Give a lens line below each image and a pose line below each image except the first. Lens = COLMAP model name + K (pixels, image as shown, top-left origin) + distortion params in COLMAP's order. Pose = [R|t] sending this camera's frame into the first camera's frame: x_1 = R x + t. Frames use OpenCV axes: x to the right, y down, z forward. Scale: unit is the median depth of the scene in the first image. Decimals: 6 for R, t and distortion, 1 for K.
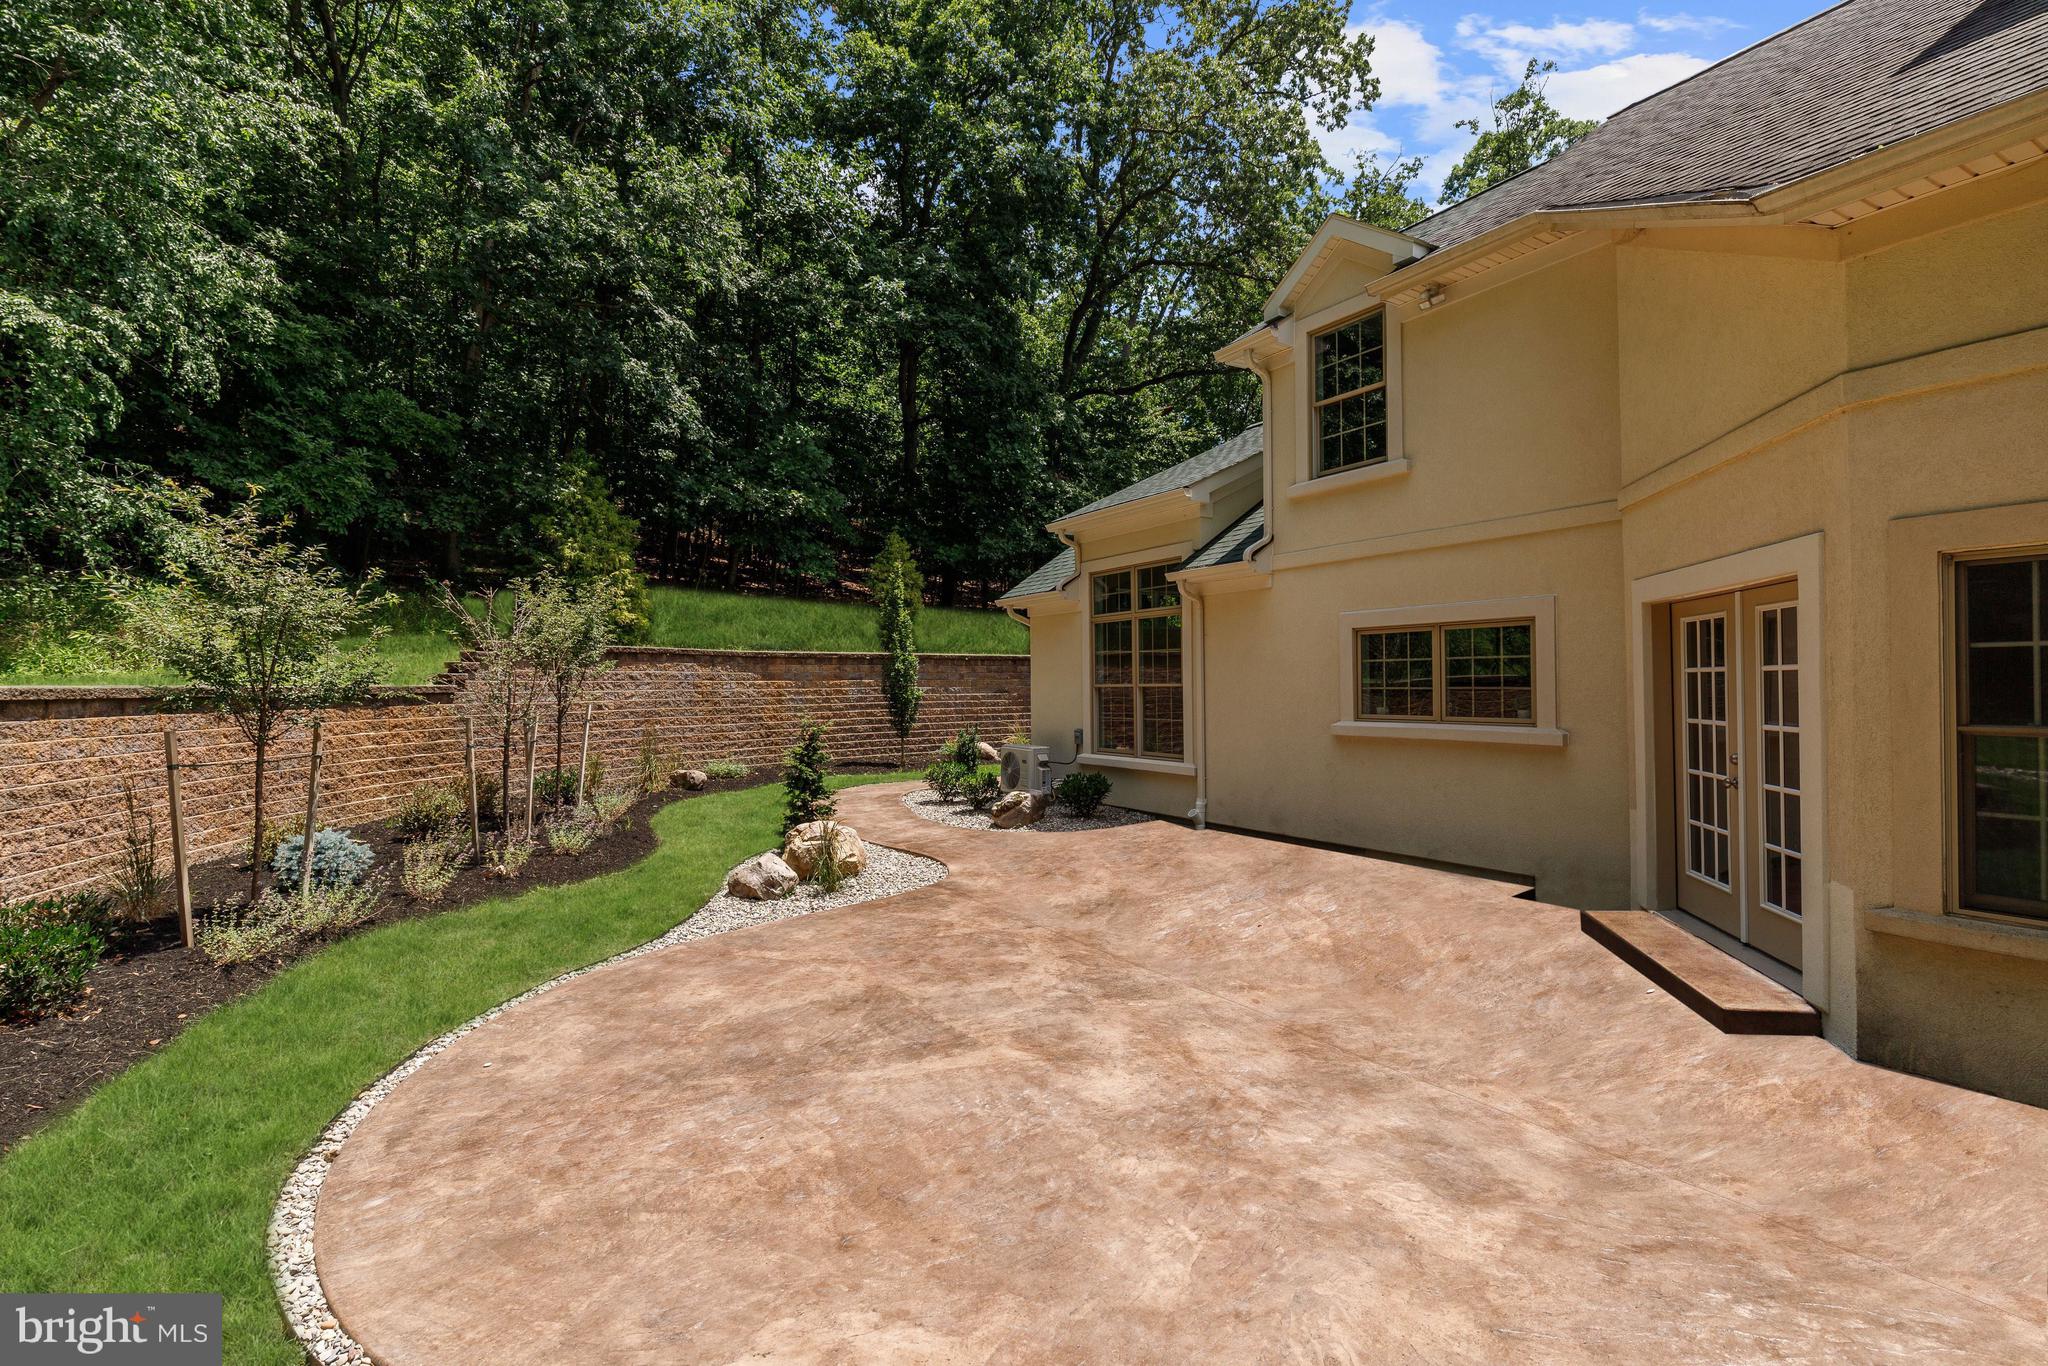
lens RADIAL K [[942.5, 0, 1021.4], [0, 942.5, 688.5], [0, 0, 1]] dist [-0.005651, 0.000257]
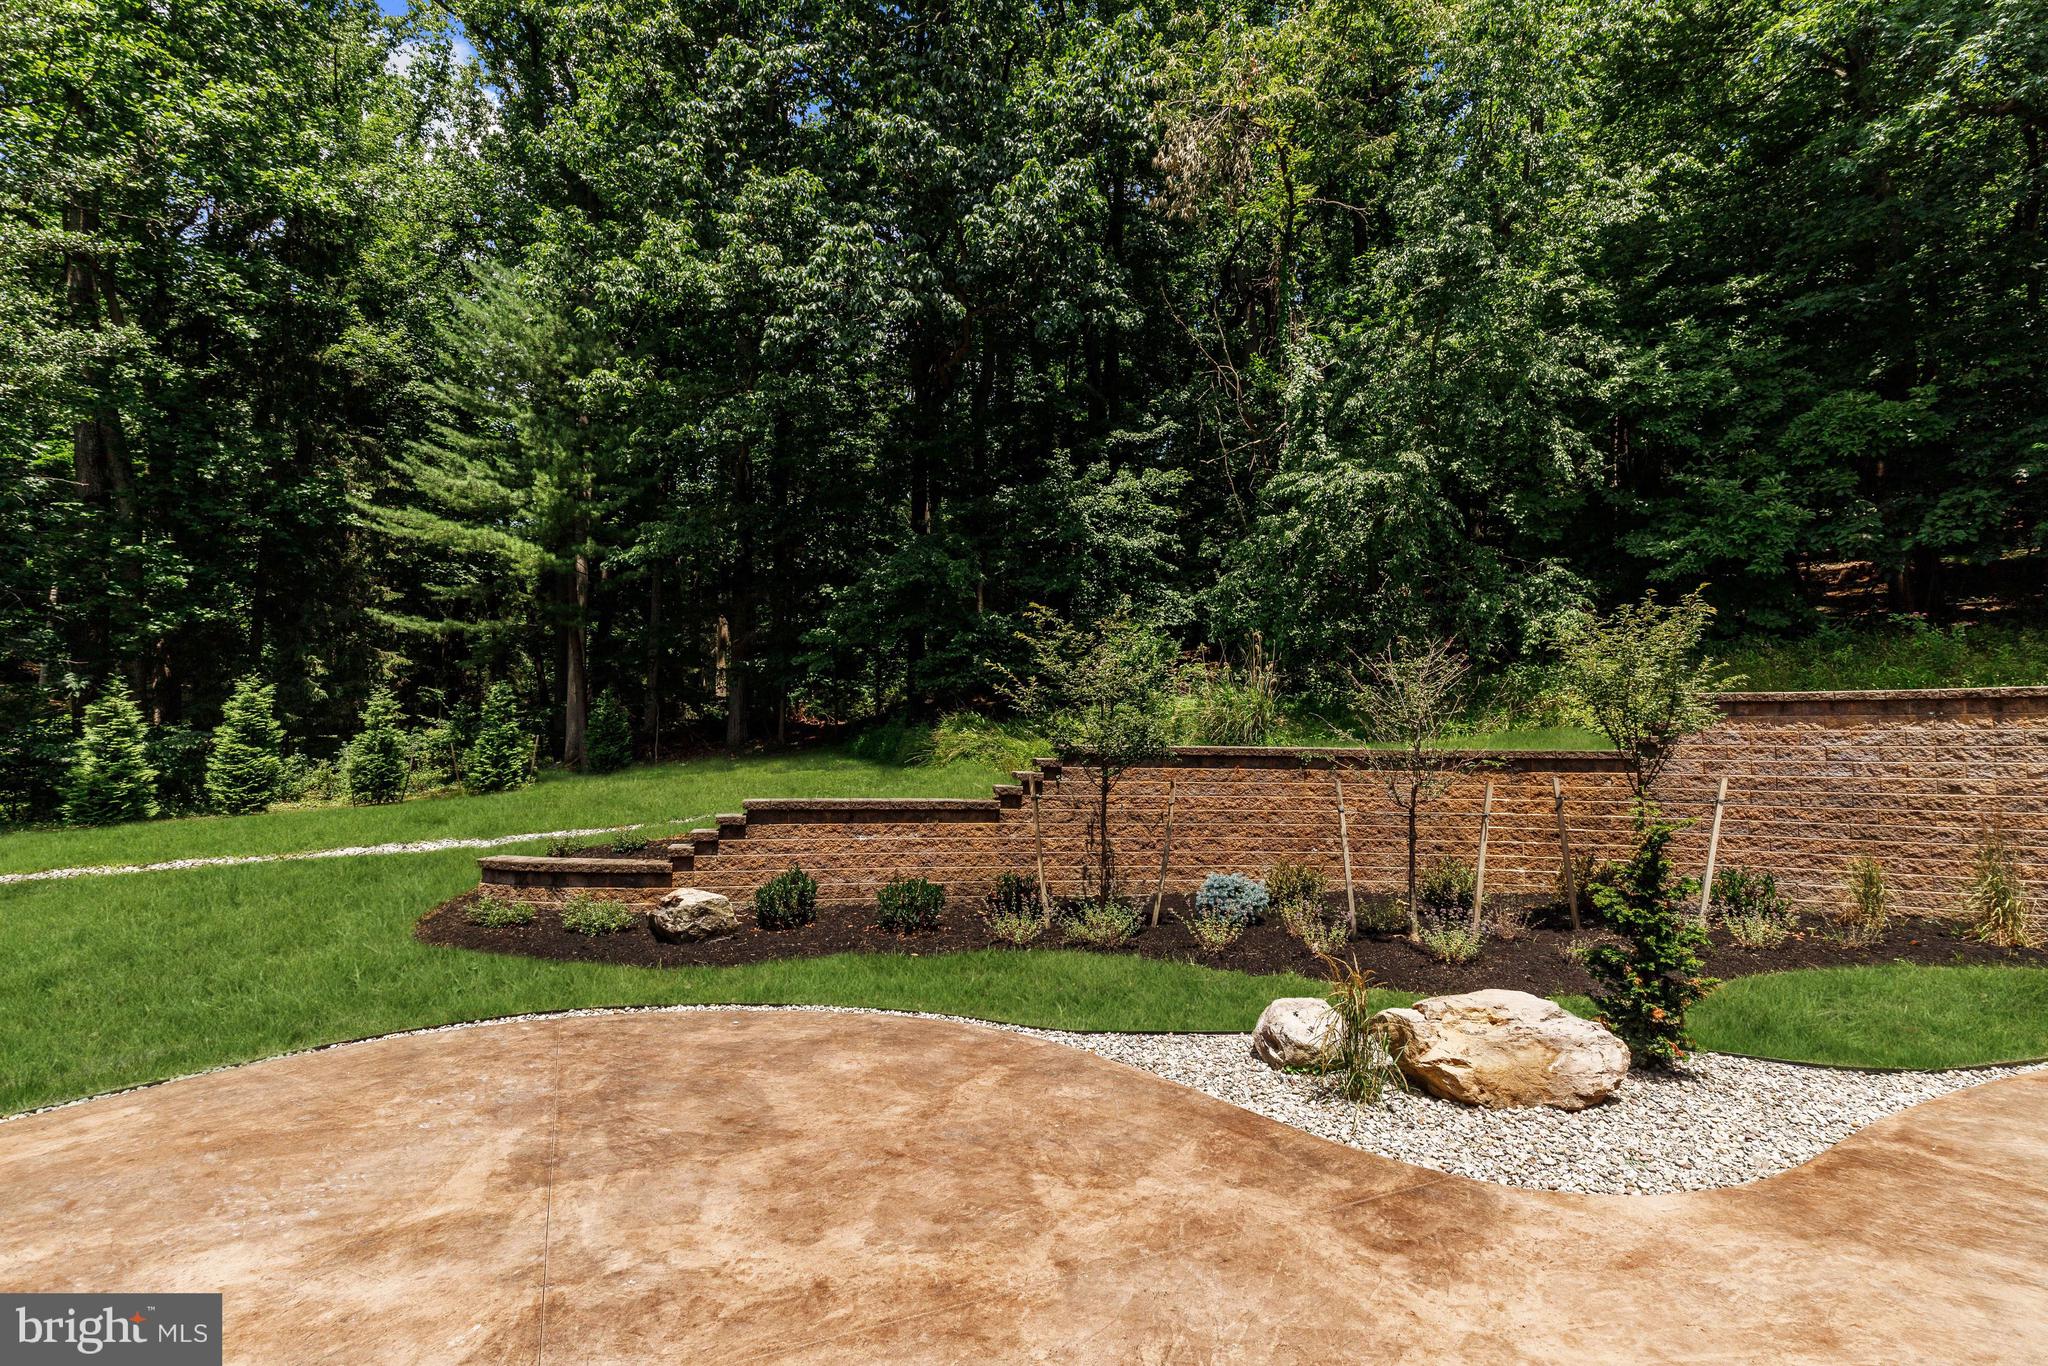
lens RADIAL K [[917.7, 0, 1032.7], [0, 917.7, 690.8], [0, 0, 1]] dist [0.006655, 0.000284]
pose [[-0.105048, -0.064116, -0.992398, 0.411214], [-0.014372, 0.997913, -0.062951, 0.005169], [0.994363, 0.007650, -0.105750, 0.905033]]
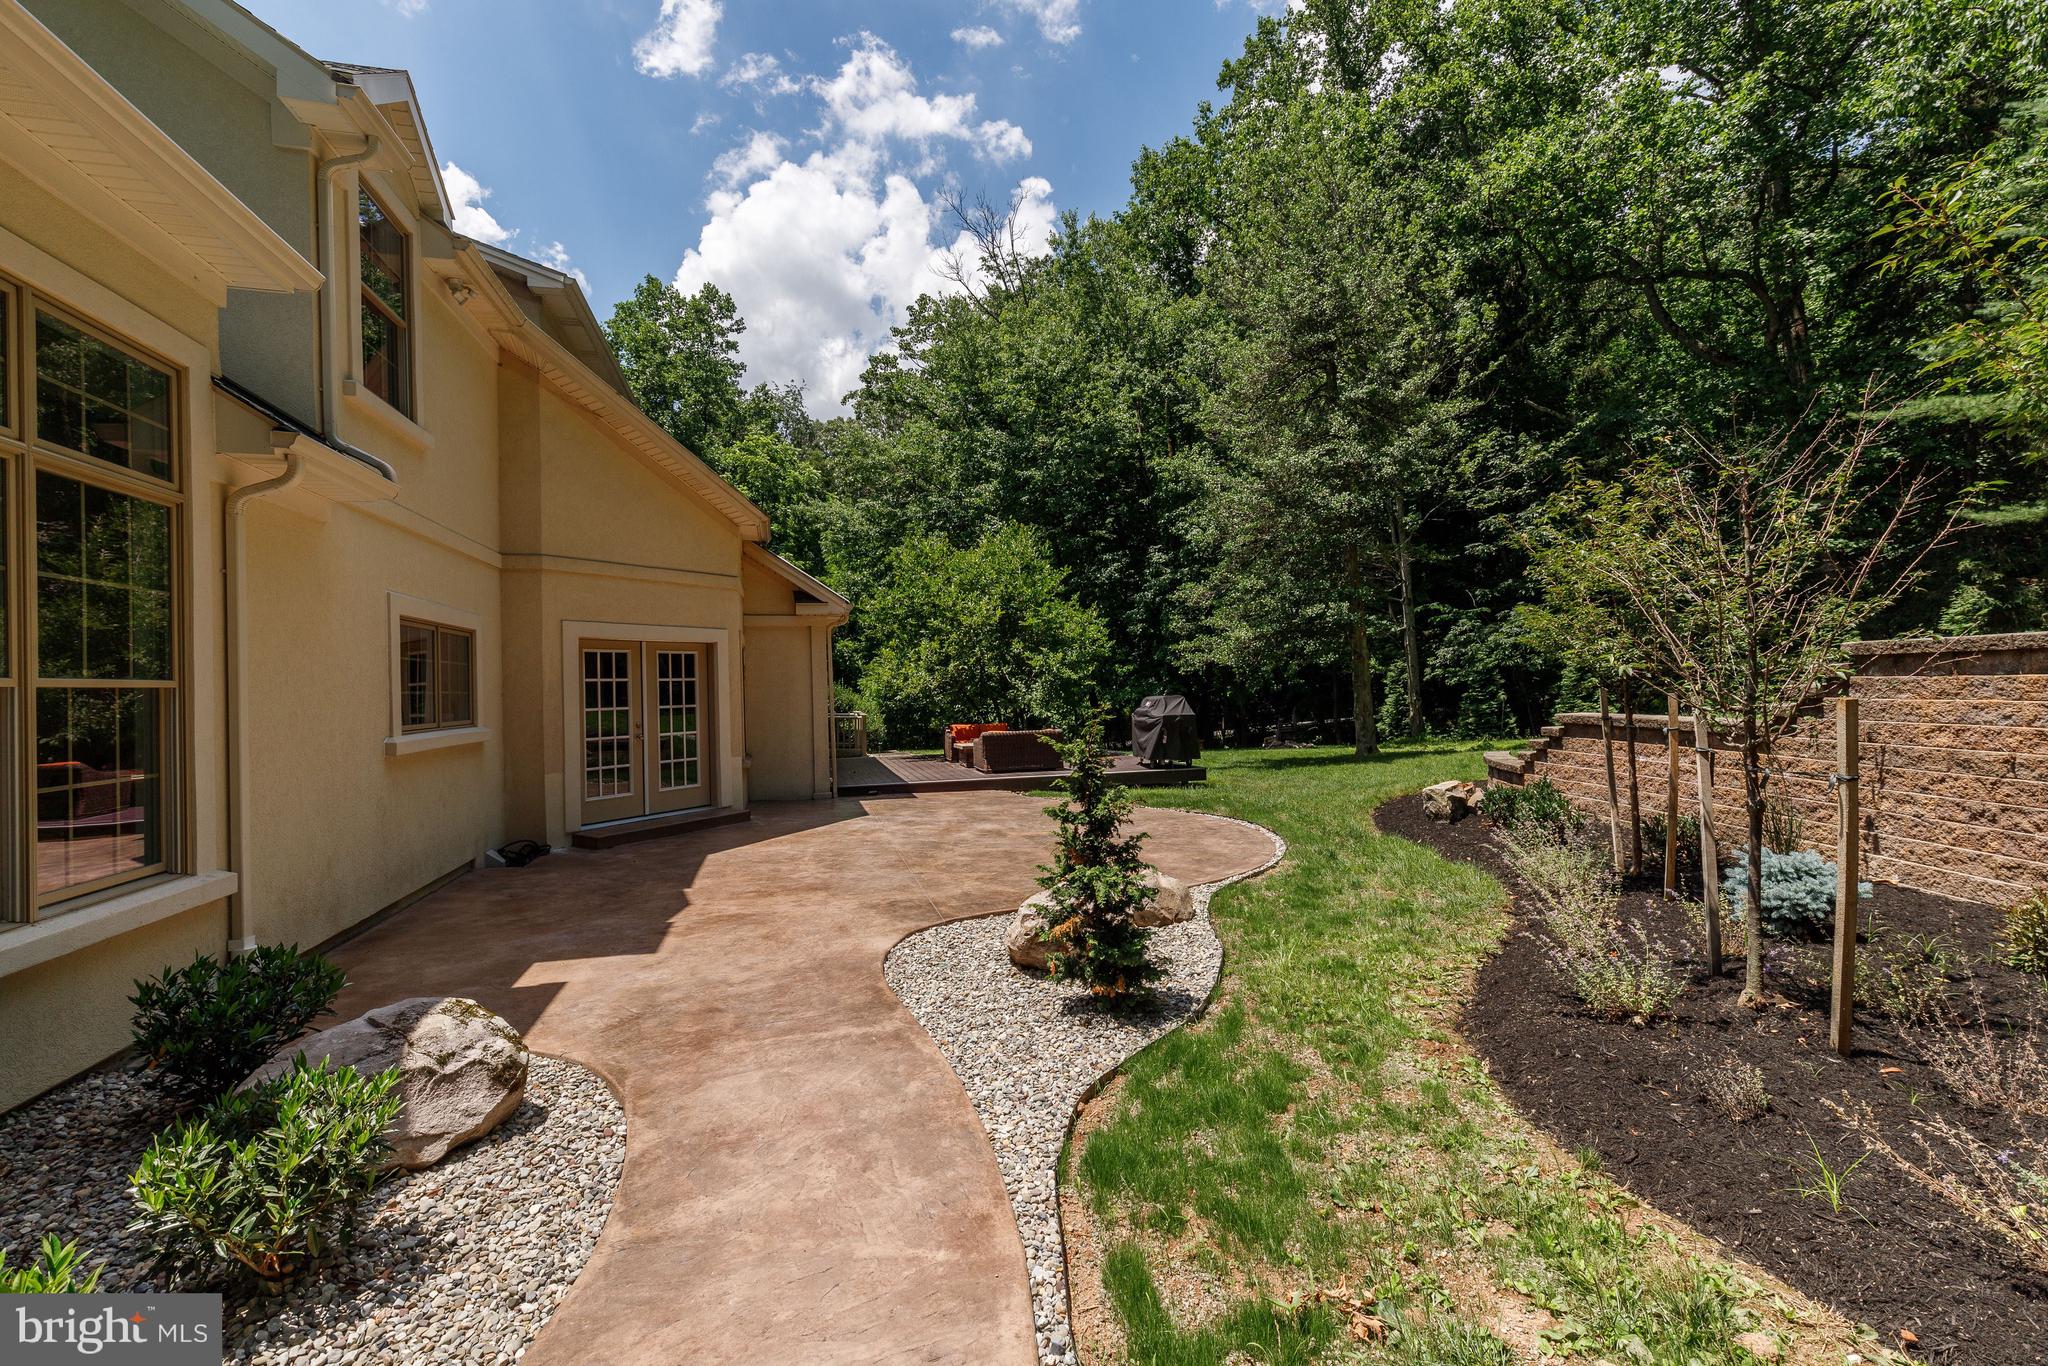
lens RADIAL K [[933.1, 0, 1042.3], [0, 933.1, 691.5], [0, 0, 1]] dist [0.001942, 0.000788]
pose [[-0.959532, 0.030966, 0.279892, -0.430886], [0.034761, 0.999359, 0.008602, 0.010820], [-0.279446, 0.017983, -0.959993, 1.857591]]
